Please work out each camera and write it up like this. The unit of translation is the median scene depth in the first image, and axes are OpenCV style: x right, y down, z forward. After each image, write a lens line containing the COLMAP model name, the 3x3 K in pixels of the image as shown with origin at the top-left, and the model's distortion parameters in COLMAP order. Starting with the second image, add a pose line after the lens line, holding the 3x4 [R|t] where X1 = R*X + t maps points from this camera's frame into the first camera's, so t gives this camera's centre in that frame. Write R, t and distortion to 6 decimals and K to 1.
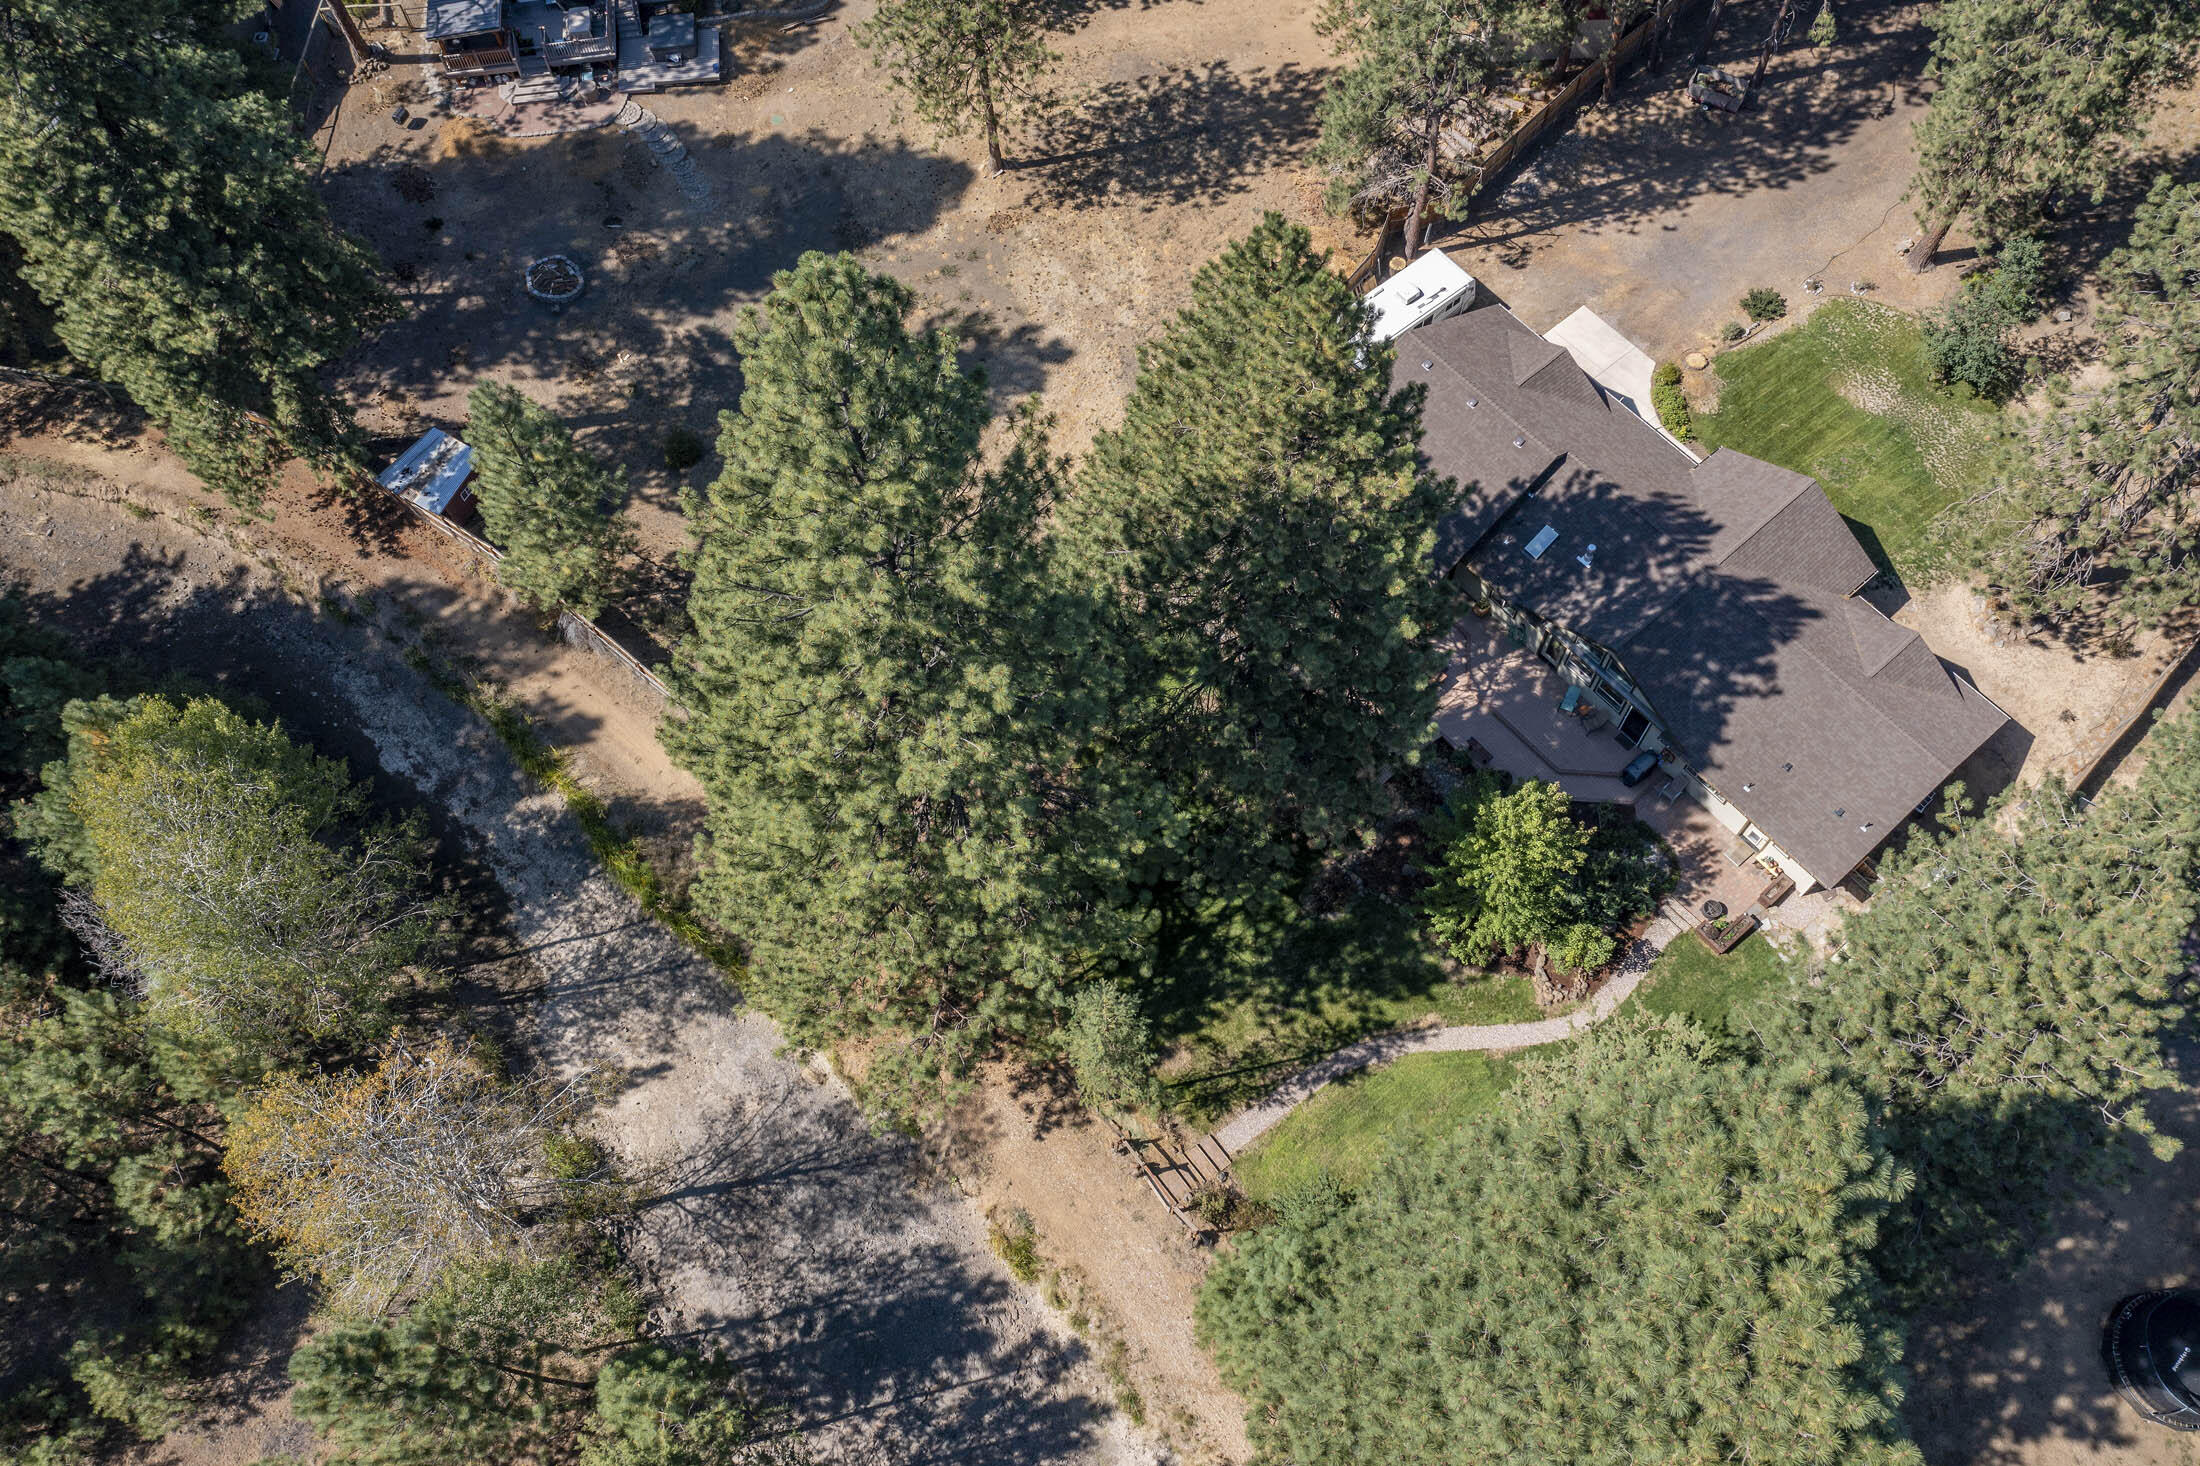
lens RADIAL K [[1726.7, 0, 1093.1], [0, 1726.7, 728.4], [0, 0, 1]] dist [-0.016613, 0.015018]
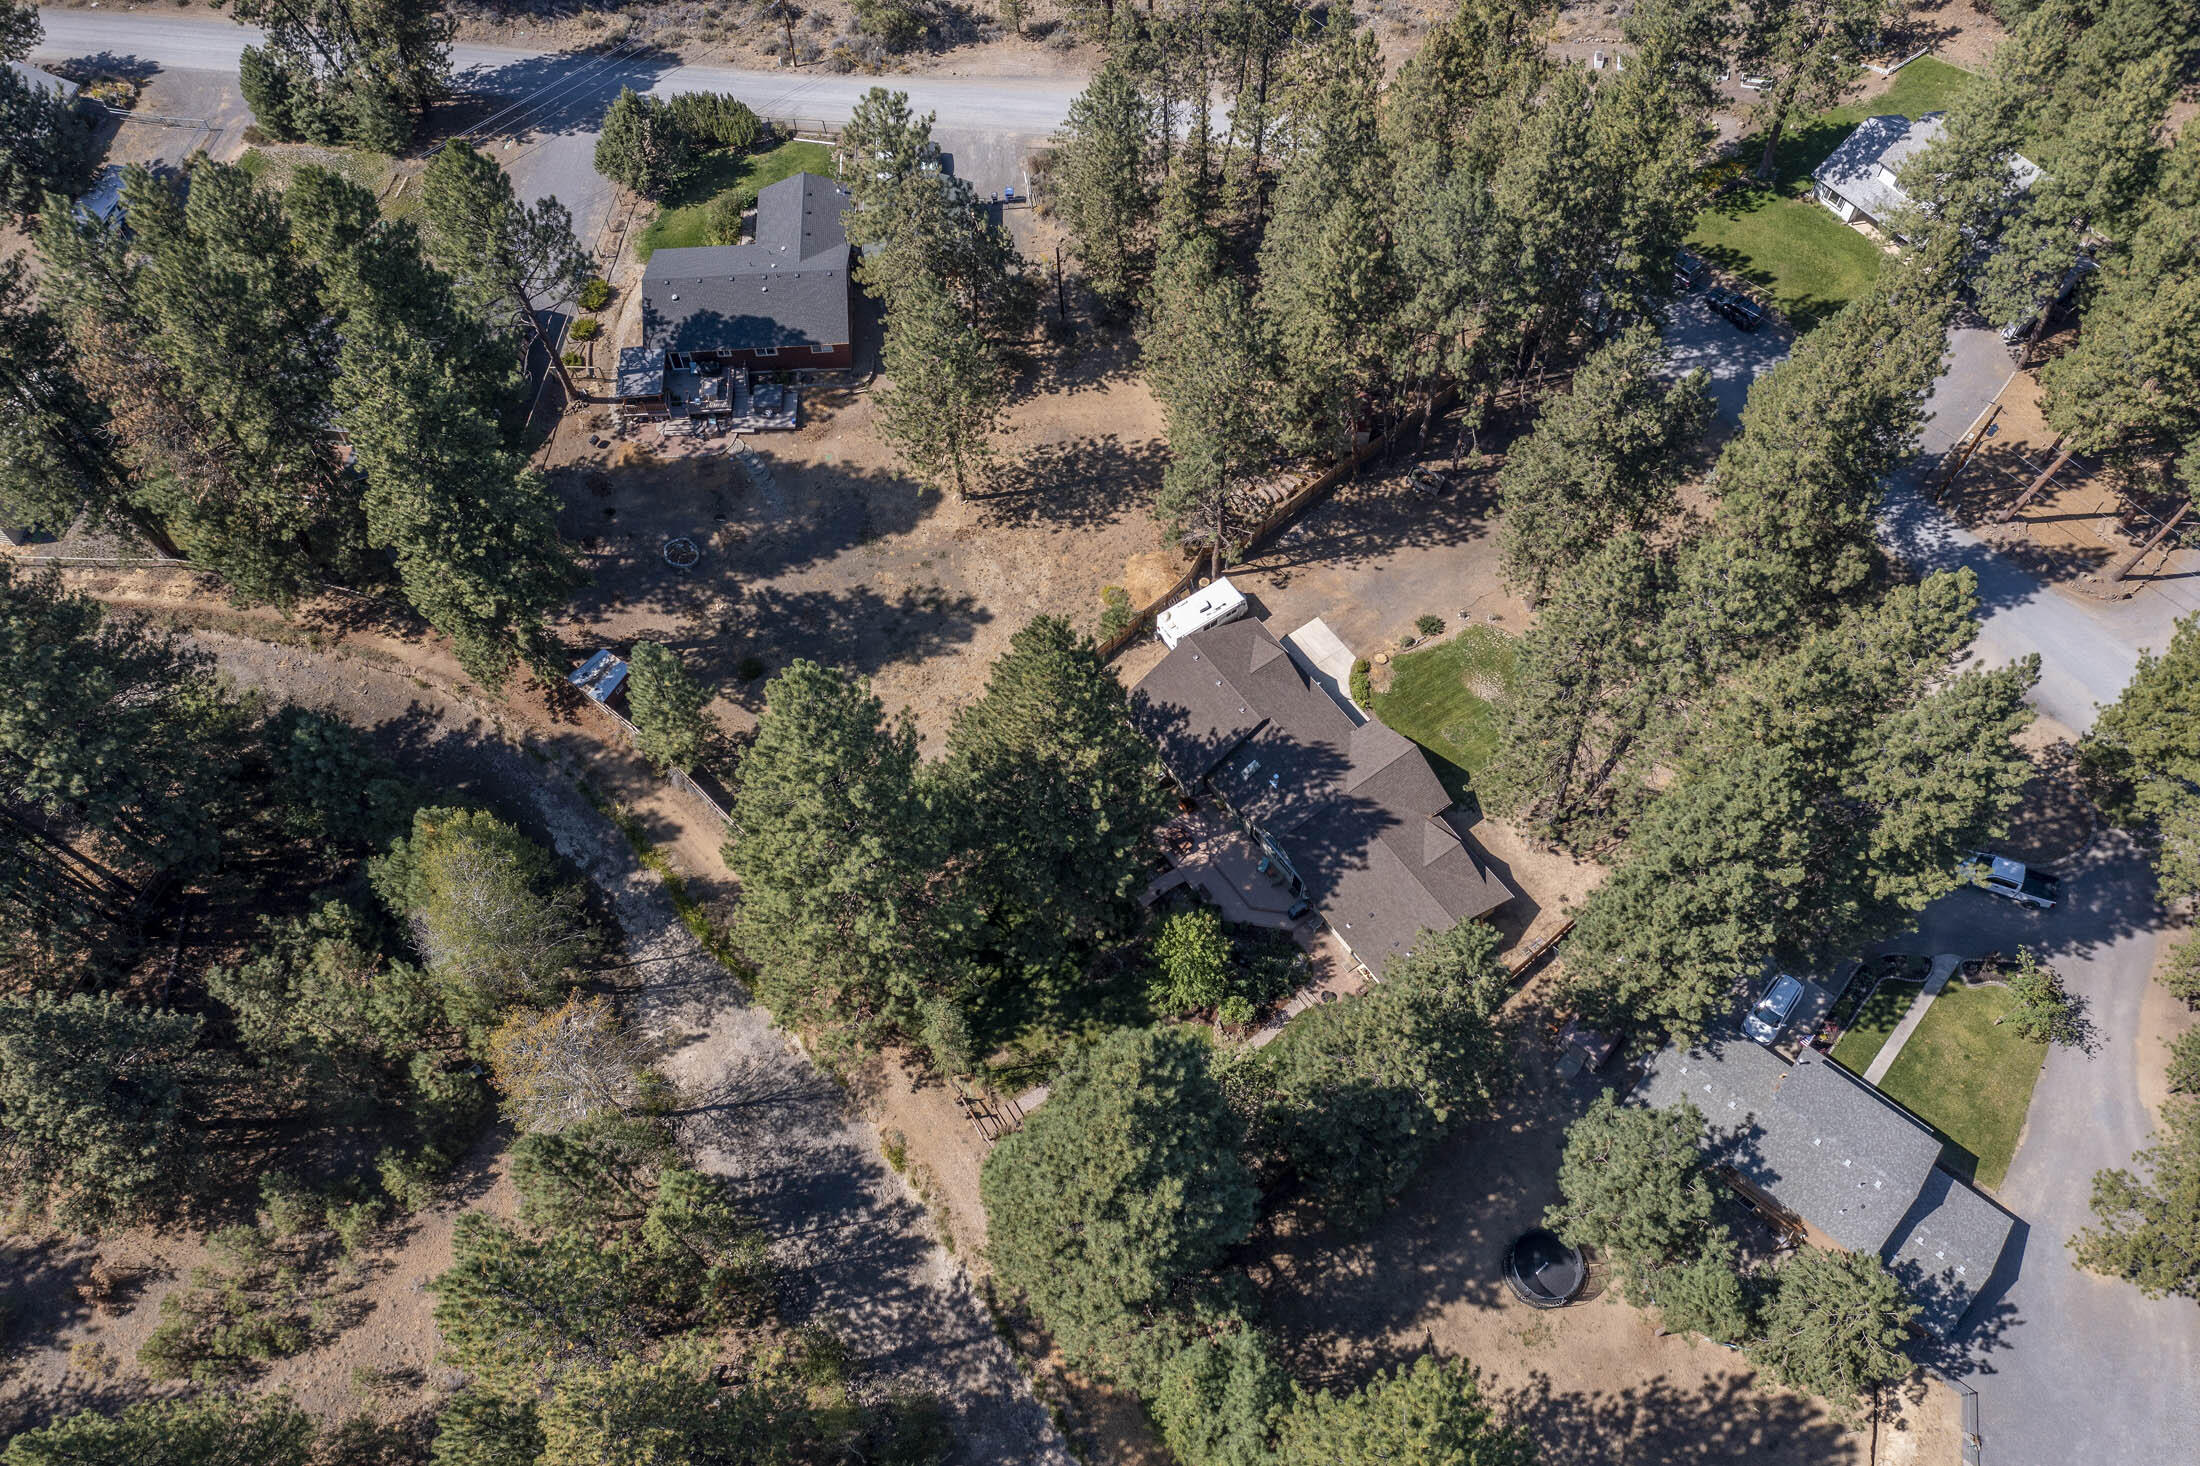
lens RADIAL K [[1726.7, 0, 1097.3], [0, 1726.7, 720.8], [0, 0, 1]] dist [-0.016613, 0.015018]
pose [[0.996681, 0.072701, -0.036618, 0.184405], [-0.074902, 0.995210, -0.062827, -0.040248], [0.031875, 0.065362, 0.997352, -0.737839]]
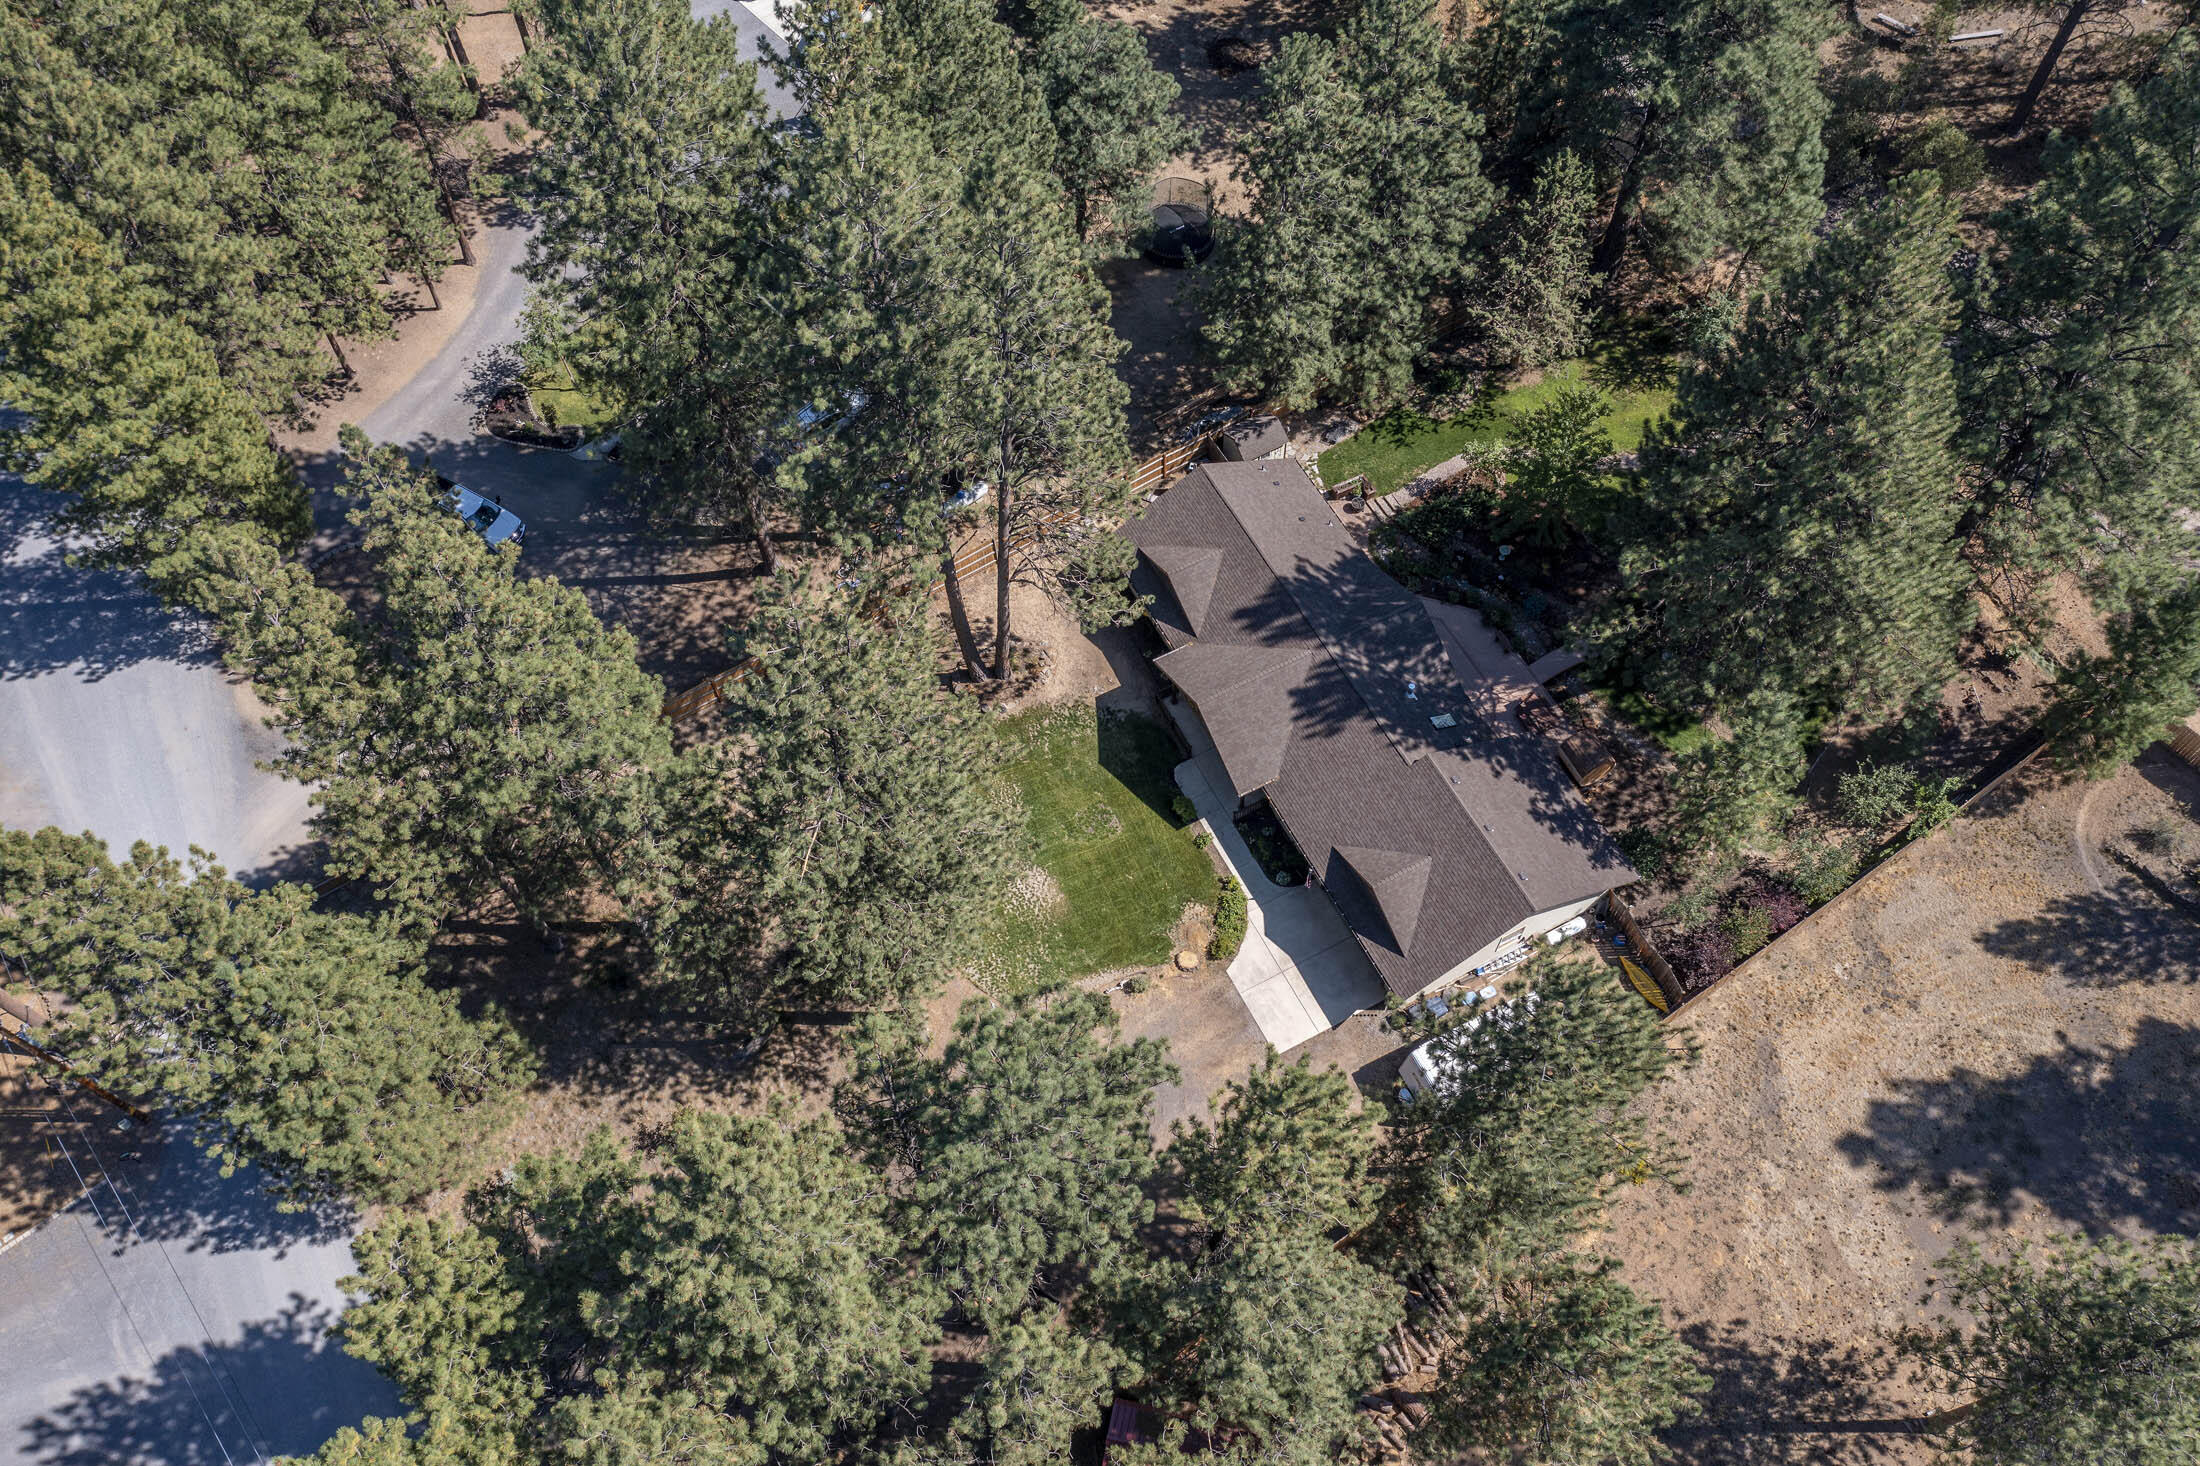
lens RADIAL K [[1726.7, 0, 1109.6], [0, 1726.7, 733.7], [0, 0, 1]] dist [-0.016613, 0.015018]
pose [[-0.974103, -0.167613, 0.151755, 0.324053], [0.219194, -0.535343, 0.815697, -1.158993], [-0.055481, 0.827836, 0.558219, 0.417401]]
